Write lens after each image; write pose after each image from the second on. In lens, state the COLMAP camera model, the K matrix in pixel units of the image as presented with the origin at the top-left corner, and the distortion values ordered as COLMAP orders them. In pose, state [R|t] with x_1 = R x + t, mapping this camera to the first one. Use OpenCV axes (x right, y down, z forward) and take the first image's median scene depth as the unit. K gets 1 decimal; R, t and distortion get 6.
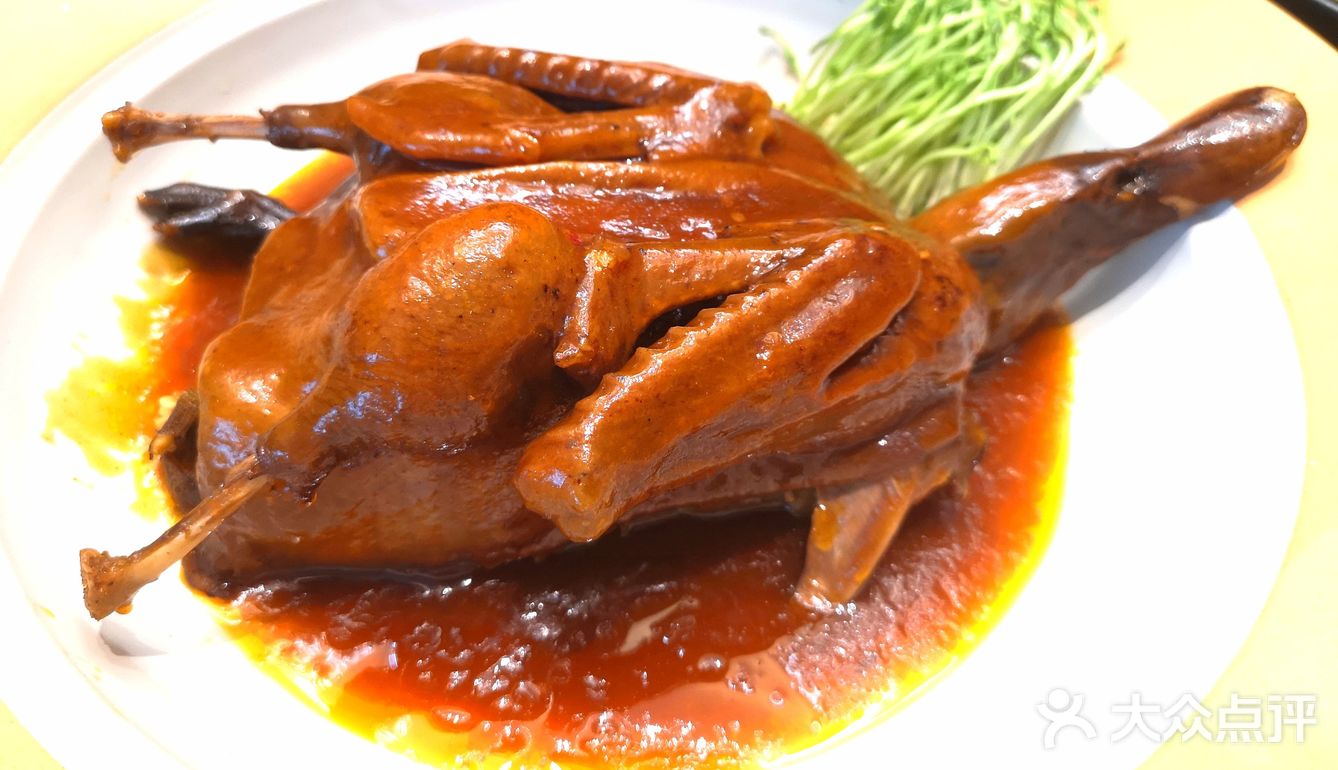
lens RADIAL K [[998.3, 0, 669.0], [0, 998.3, 385.0], [0, 0, 1]] dist [-0.041371, 0.002589]
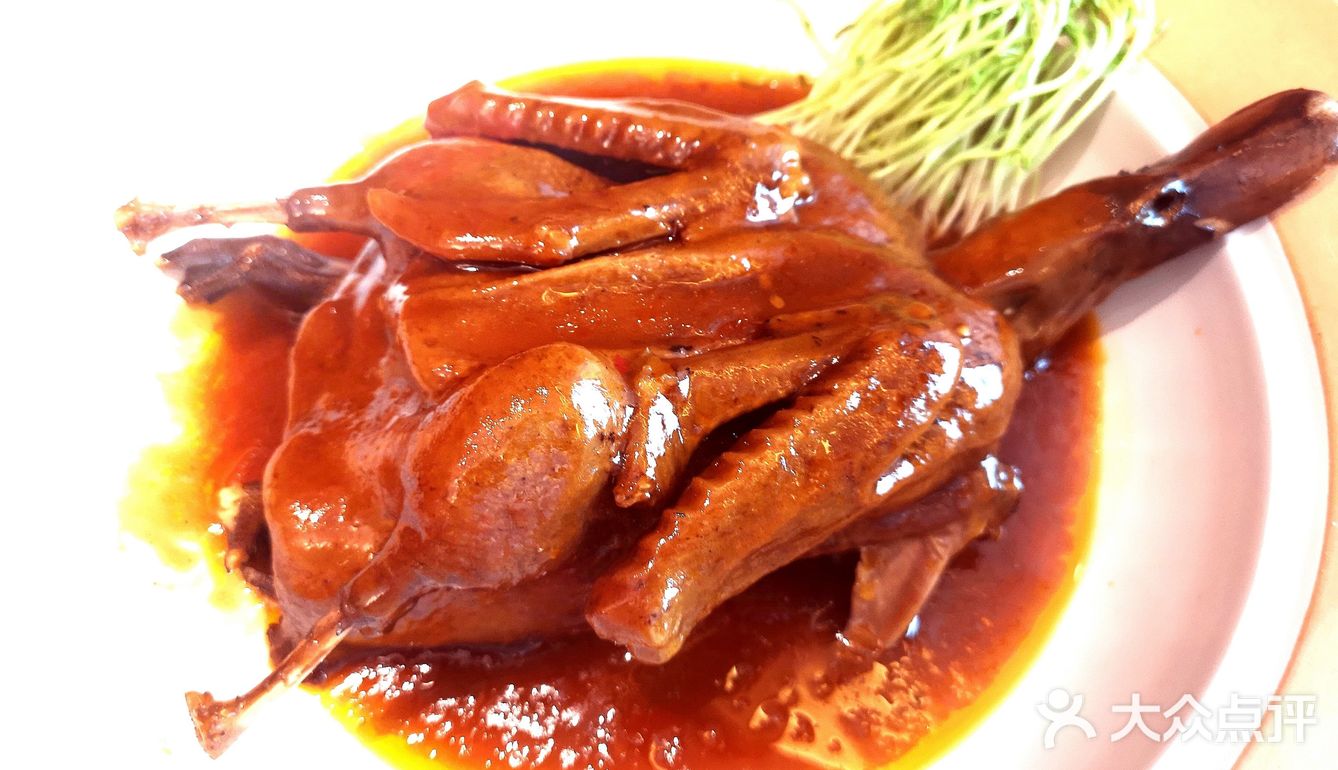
lens RADIAL K [[995.0, 0, 684.2], [0, 995.0, 384.8], [0, 0, 1]] dist [-0.028141, -0.000980]
pose [[0.998065, -0.061856, 0.006272, -0.034412], [0.059090, 0.975110, 0.213704, -0.293973], [-0.019335, -0.212920, 0.976878, 0.009915]]
